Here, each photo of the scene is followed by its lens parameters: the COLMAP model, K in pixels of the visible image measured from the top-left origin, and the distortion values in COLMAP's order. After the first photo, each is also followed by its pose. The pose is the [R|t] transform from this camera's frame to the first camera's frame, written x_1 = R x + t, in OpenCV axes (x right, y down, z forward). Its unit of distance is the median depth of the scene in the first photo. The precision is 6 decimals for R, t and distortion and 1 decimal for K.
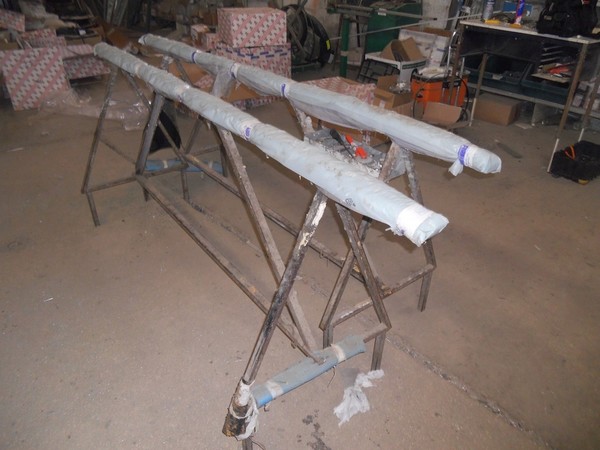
lens RADIAL K [[473.4, 0, 300.0], [0, 473.4, 225.0], [0, 0, 1]] dist [-0.034599, -0.004590]
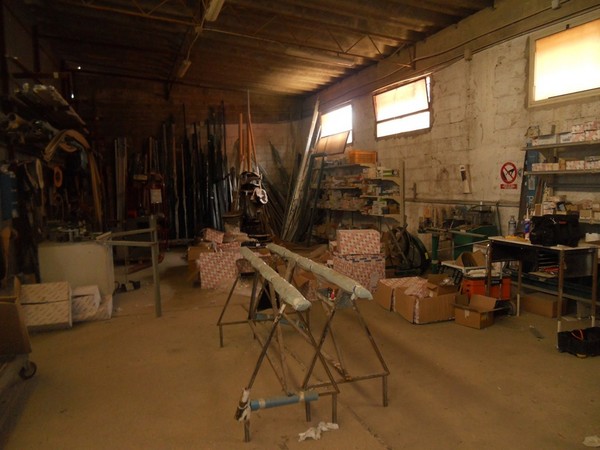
lens RADIAL K [[473.4, 0, 300.0], [0, 473.4, 225.0], [0, 0, 1]] dist [-0.034599, -0.004590]
pose [[0.931243, -0.007385, -0.364324, 0.273749], [-0.150189, 0.903148, -0.402203, 0.148573], [0.332008, 0.429266, 0.839941, -0.312924]]
